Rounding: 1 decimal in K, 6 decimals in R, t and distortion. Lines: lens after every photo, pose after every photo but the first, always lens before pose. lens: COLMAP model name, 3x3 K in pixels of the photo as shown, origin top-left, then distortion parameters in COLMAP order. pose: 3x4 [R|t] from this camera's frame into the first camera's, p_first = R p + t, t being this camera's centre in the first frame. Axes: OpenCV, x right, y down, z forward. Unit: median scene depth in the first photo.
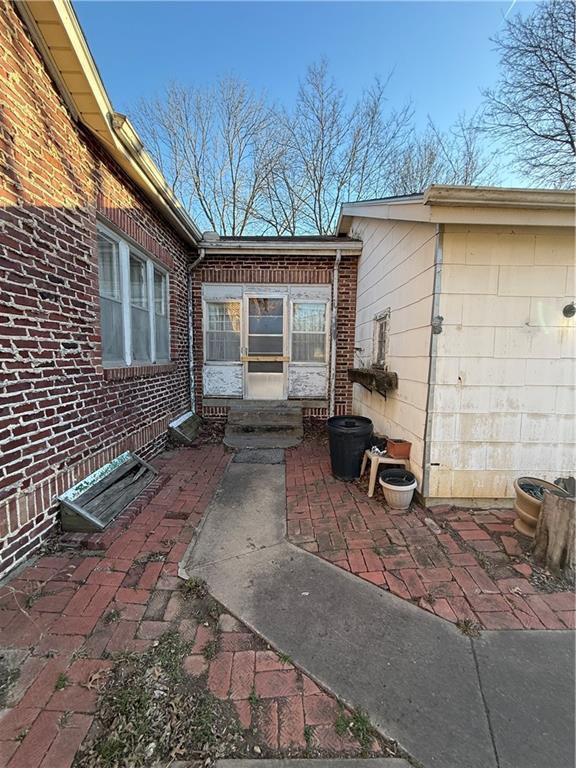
lens RADIAL K [[307.4, 0, 285.9], [0, 307.4, 382.4], [0, 0, 1]] dist [0.000922, 0.000200]
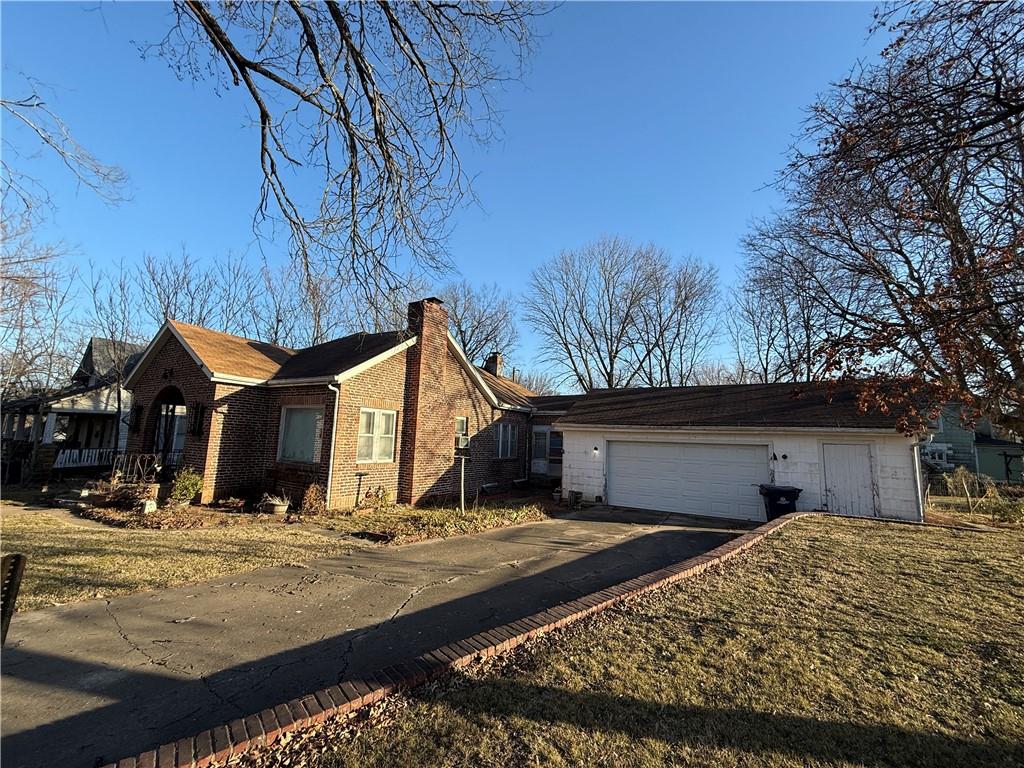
lens RADIAL K [[409.8, 0, 514.0], [0, 409.8, 384.2], [0, 0, 1]] dist [0.000922, 0.000200]
pose [[0.857950, -0.049920, -0.511303, 1.252408], [-0.071250, 0.974087, -0.214659, 0.068520], [0.508769, 0.220597, 0.832160, -1.810780]]
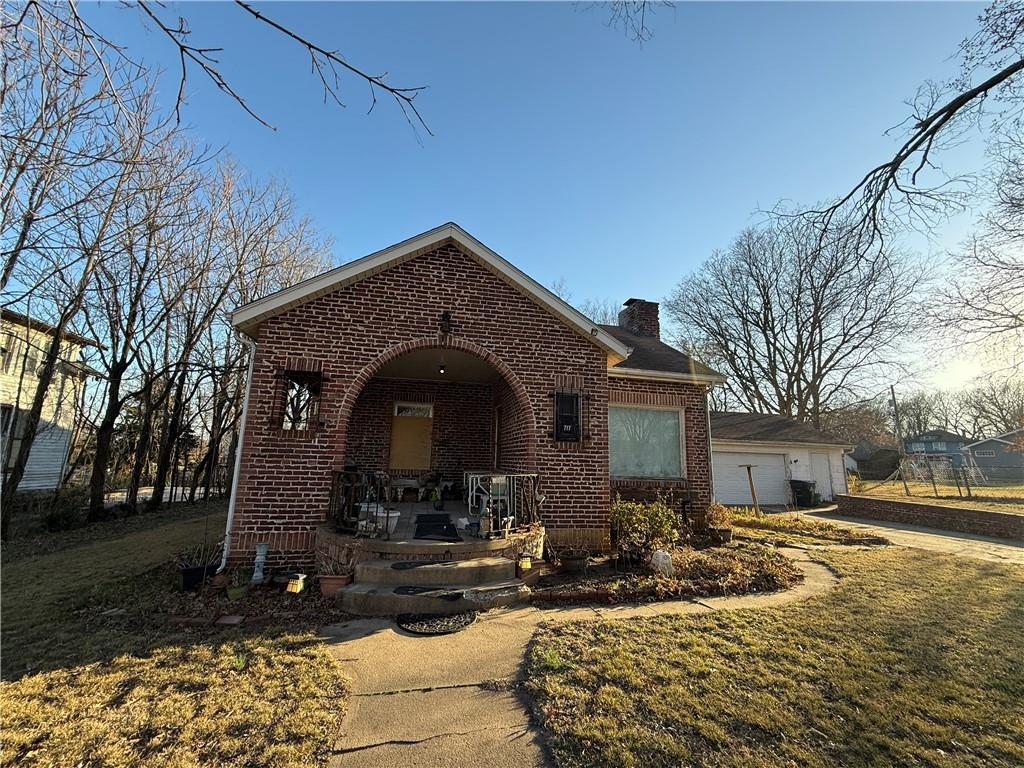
lens RADIAL K [[409.8, 0, 507.1], [0, 409.8, 386.0], [0, 0, 1]] dist [0.000922, 0.000200]
pose [[0.979558, 0.055897, 0.193239, -1.341966], [-0.003254, 0.964895, -0.262615, 0.149011], [-0.201135, 0.256618, 0.945353, -2.015264]]
